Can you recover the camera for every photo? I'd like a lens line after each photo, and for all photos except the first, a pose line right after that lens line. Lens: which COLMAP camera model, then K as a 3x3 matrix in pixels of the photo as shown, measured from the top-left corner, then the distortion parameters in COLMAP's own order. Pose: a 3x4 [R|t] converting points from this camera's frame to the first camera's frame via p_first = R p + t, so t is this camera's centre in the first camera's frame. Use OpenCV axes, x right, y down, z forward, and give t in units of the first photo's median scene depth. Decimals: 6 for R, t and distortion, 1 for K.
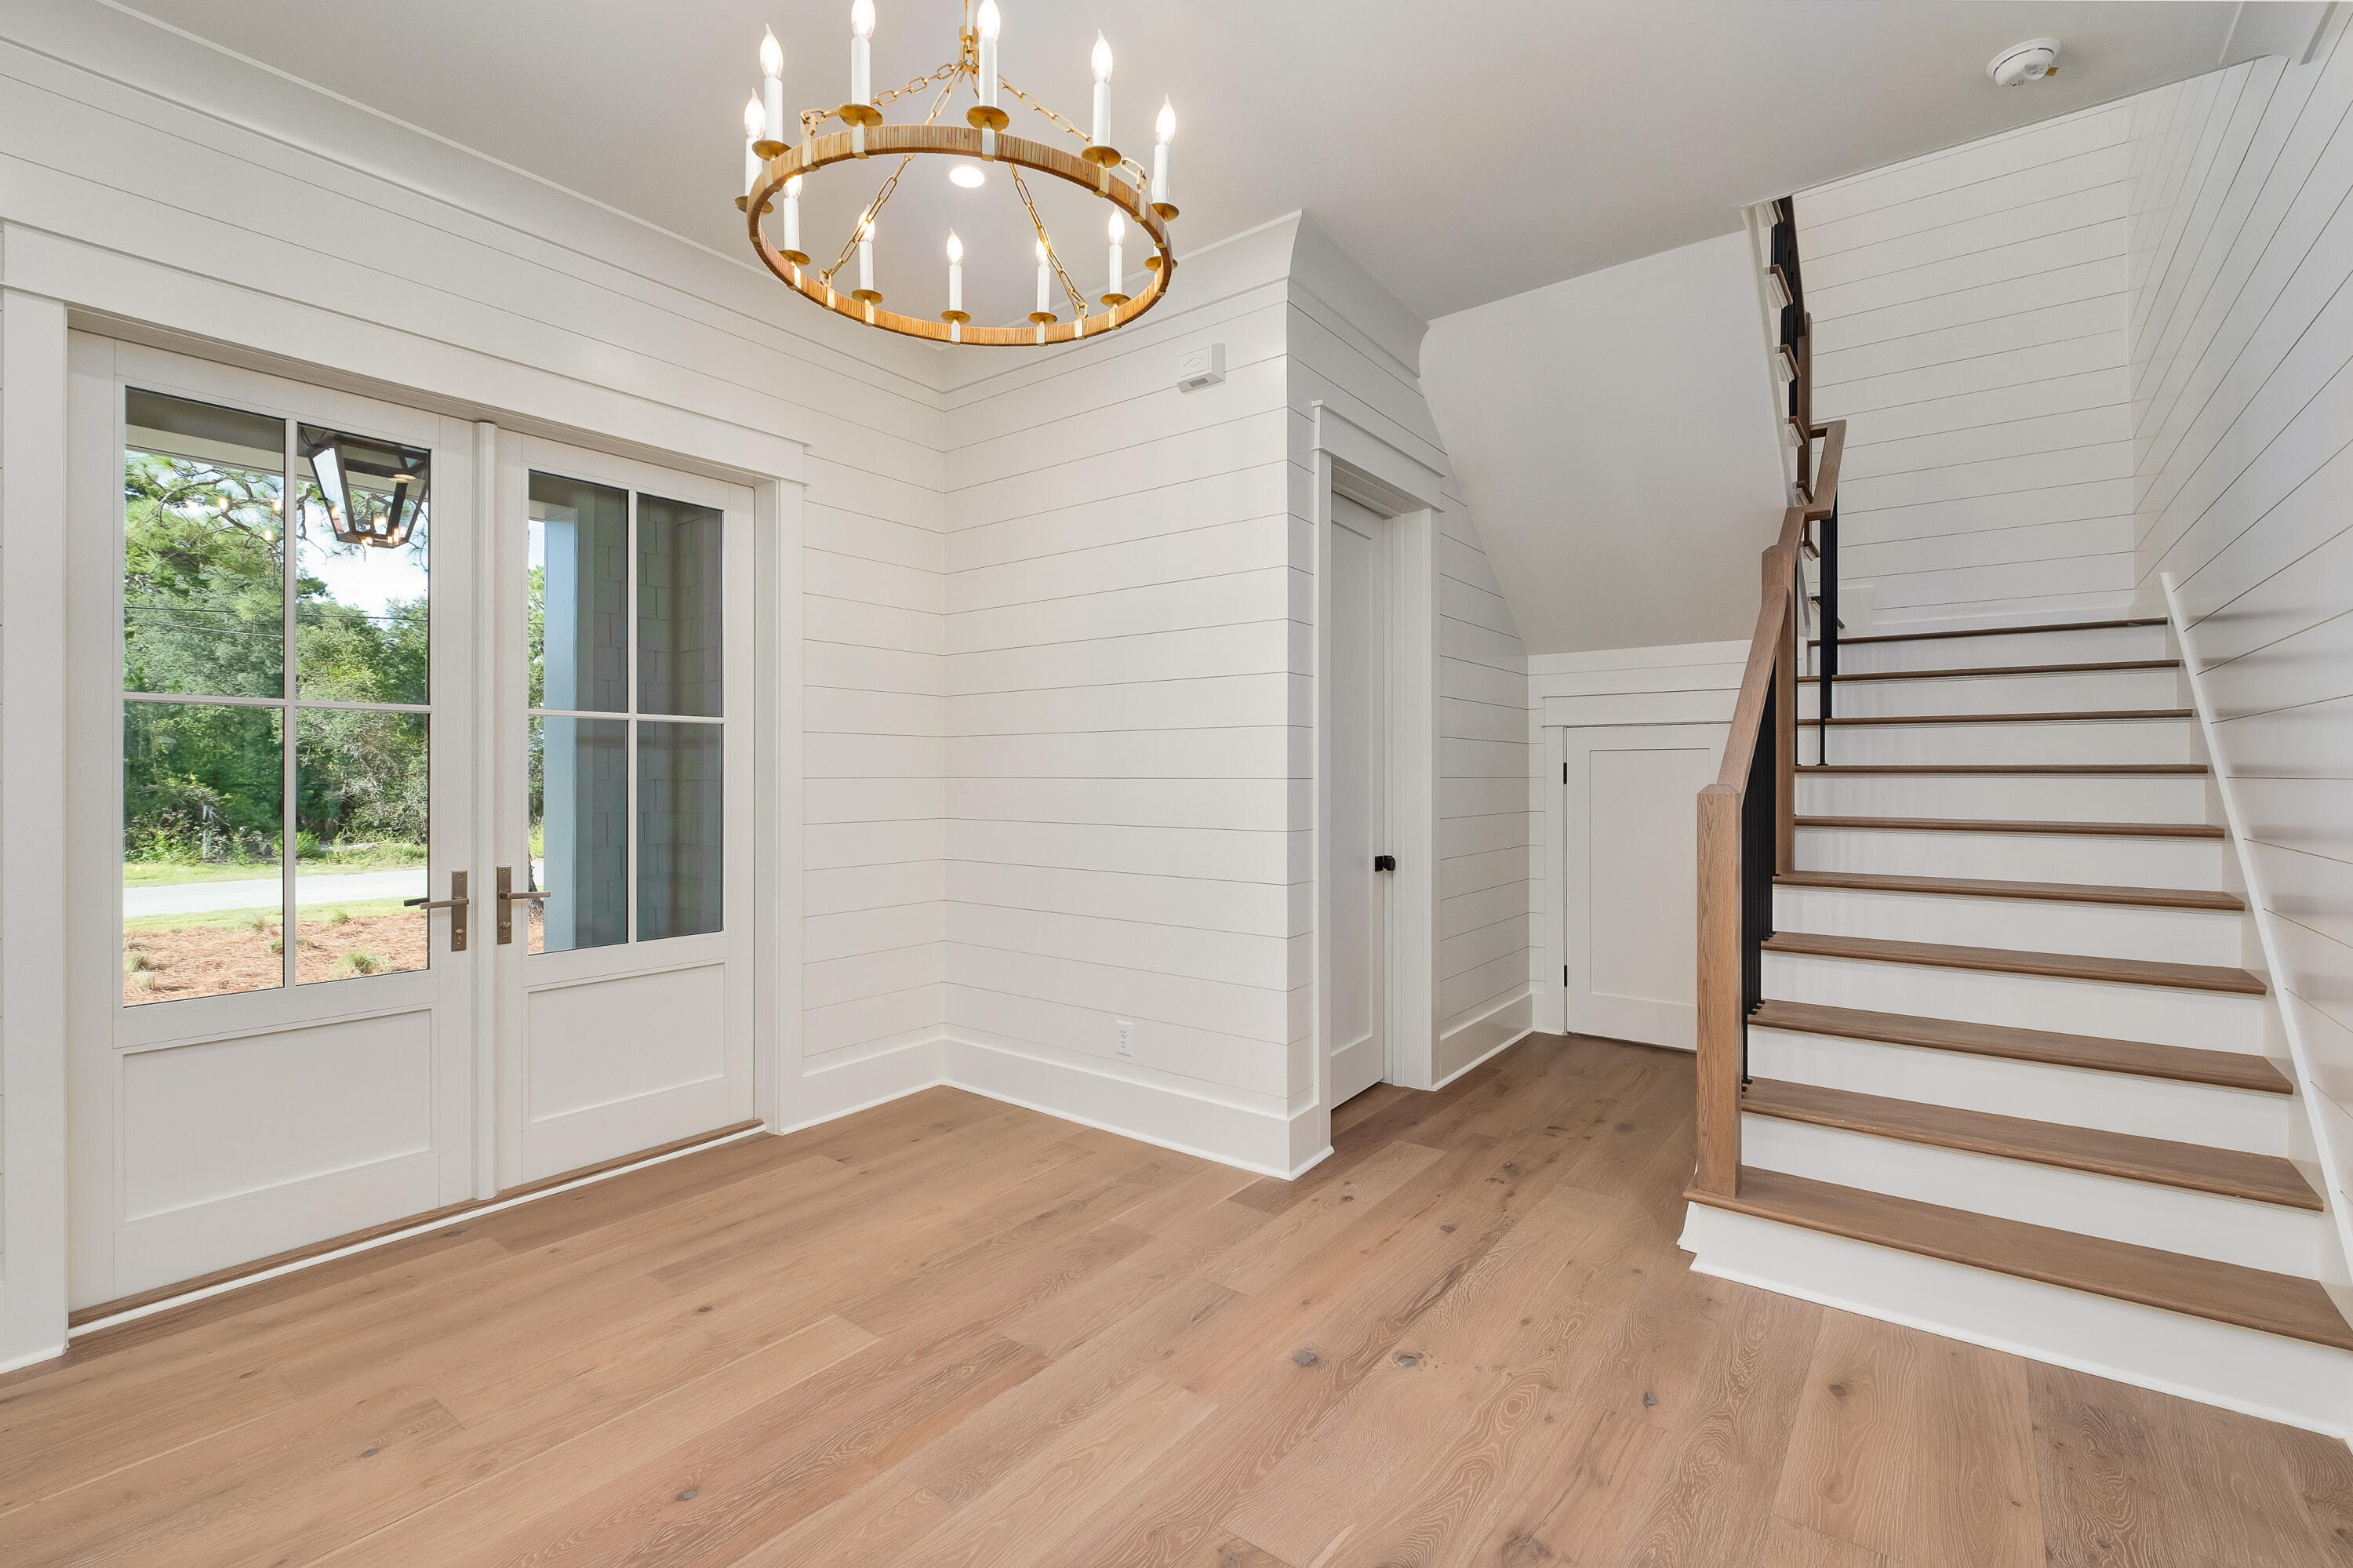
lens RADIAL K [[1027.4, 0, 1189.8], [0, 1027.4, 771.5], [0, 0, 1]] dist [-0.003035, -0.000922]
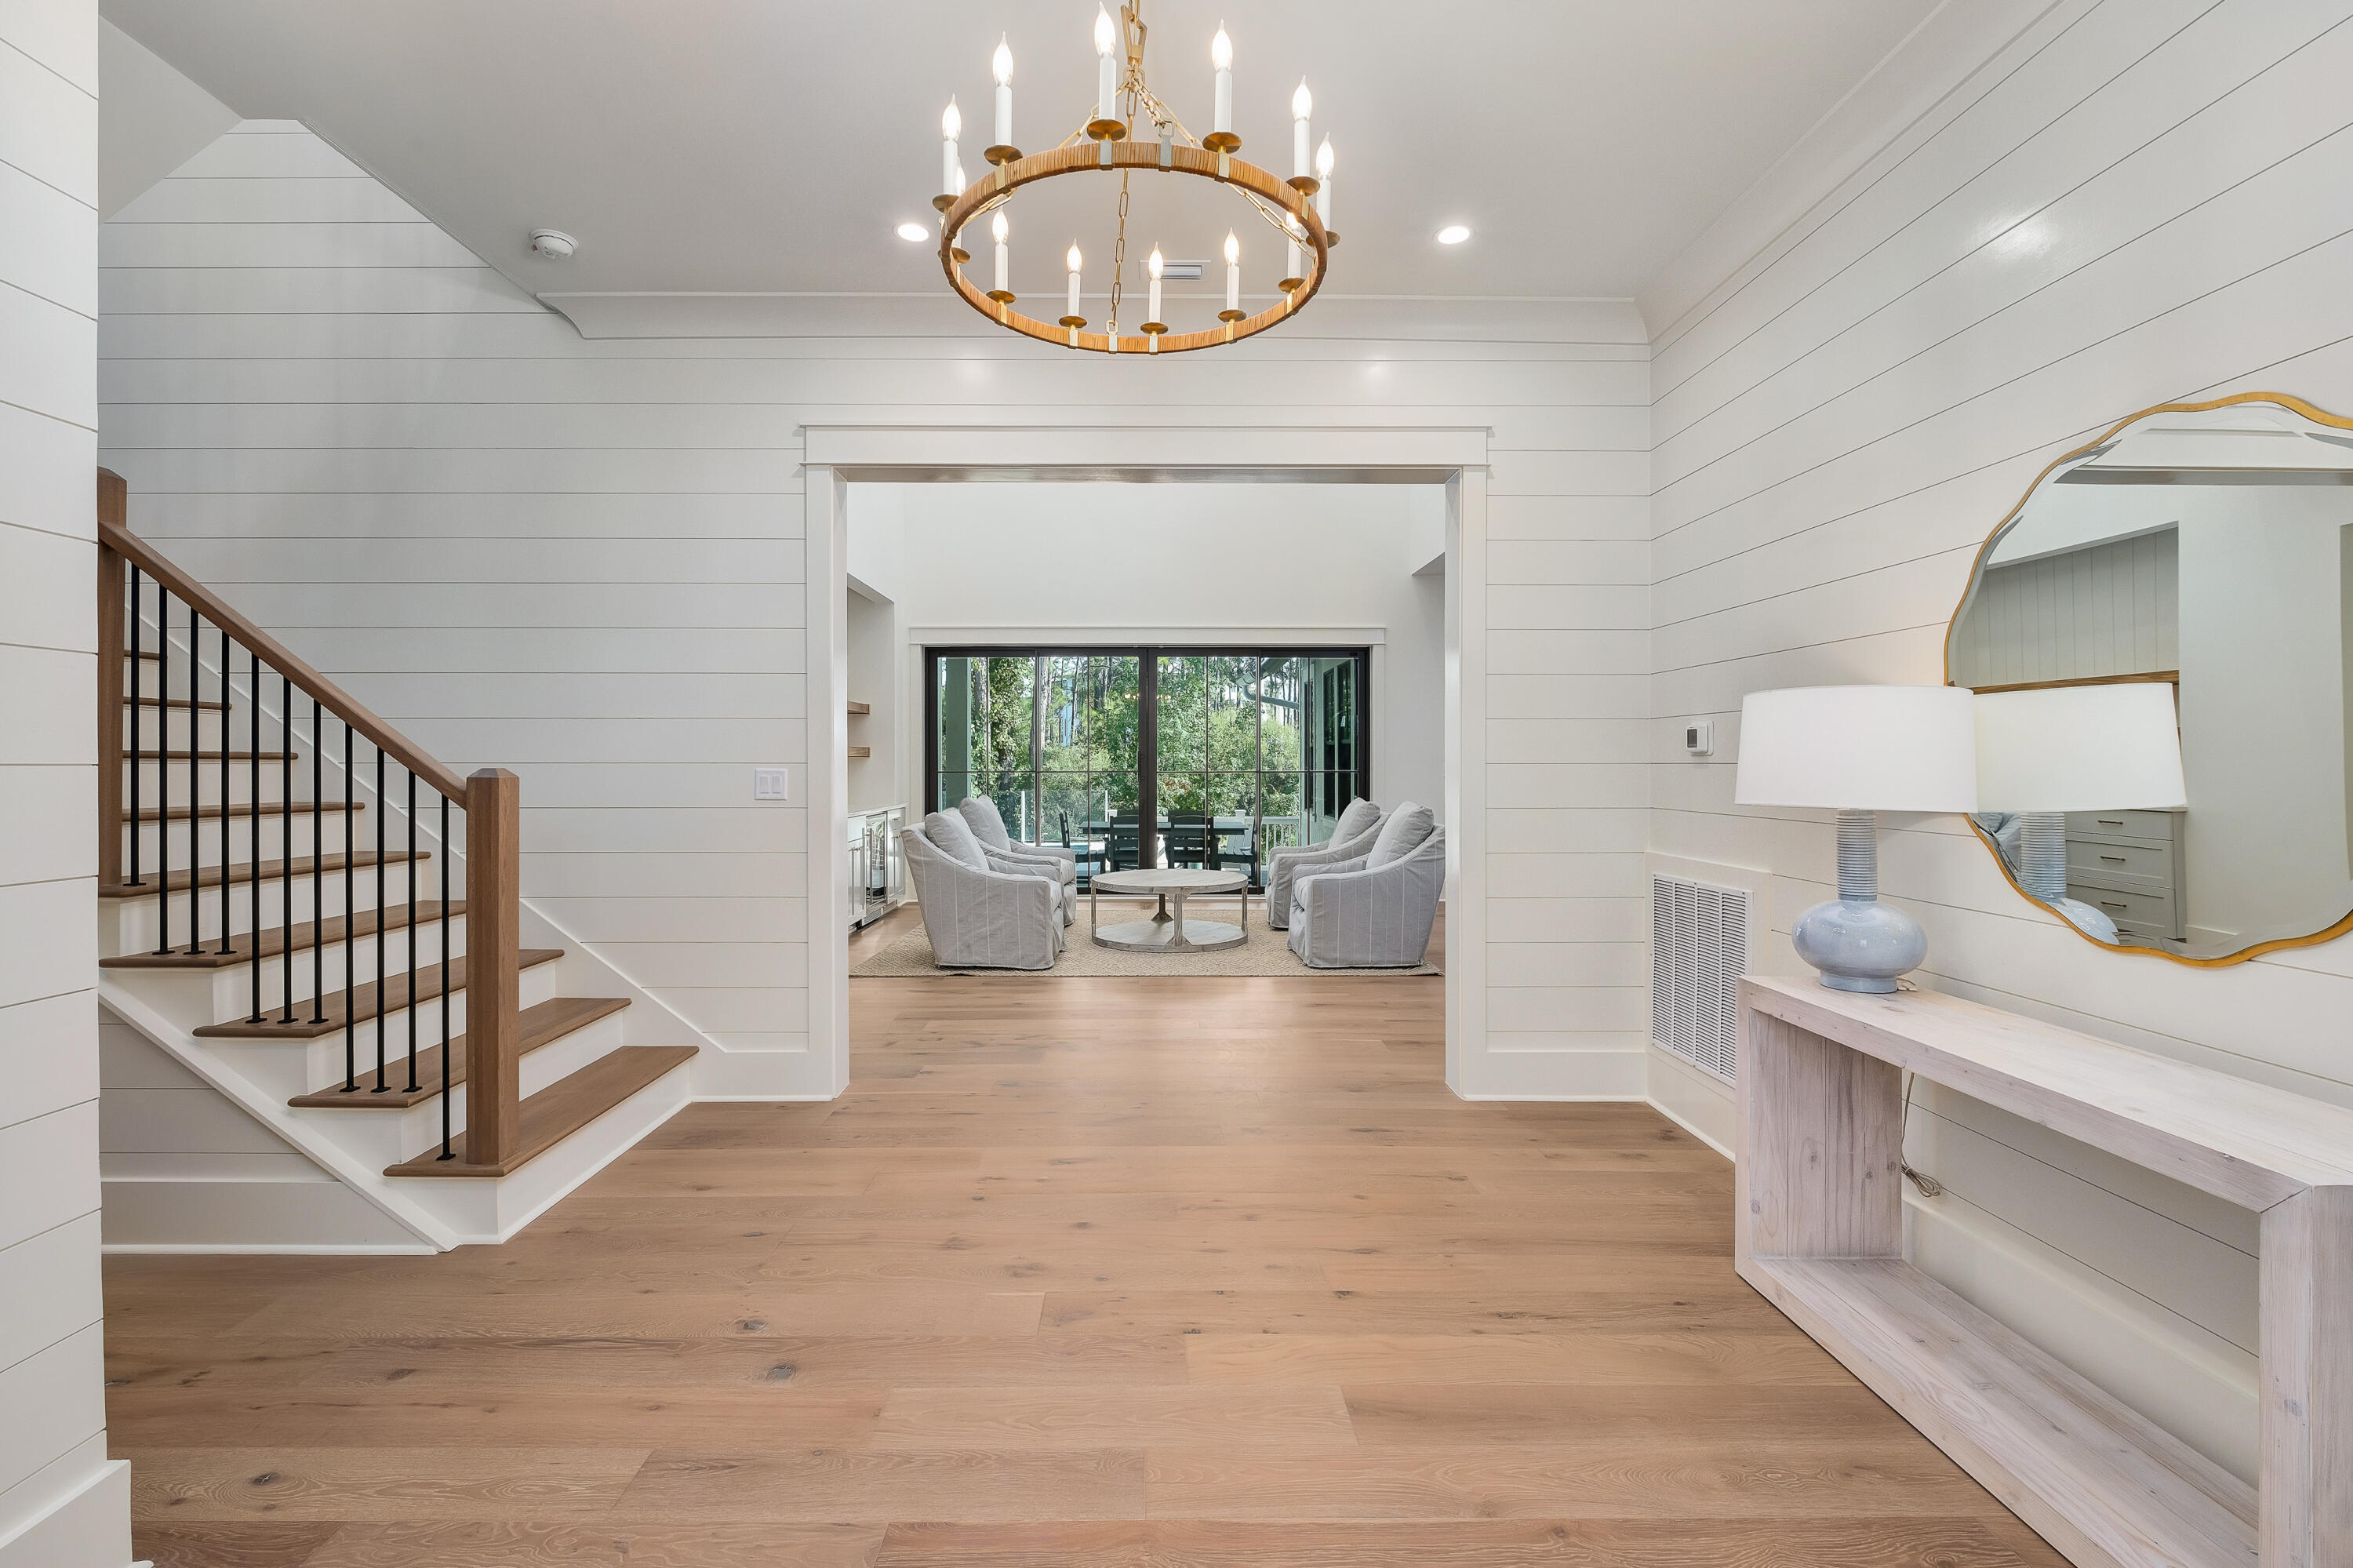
lens RADIAL K [[1027.4, 0, 1189.8], [0, 1027.4, 771.5], [0, 0, 1]] dist [-0.003035, -0.000922]
pose [[-0.627680, -0.008354, 0.778427, -0.850917], [-0.001117, 0.999951, 0.009830, 0.006654], [-0.778471, 0.005301, -0.627658, 1.285917]]
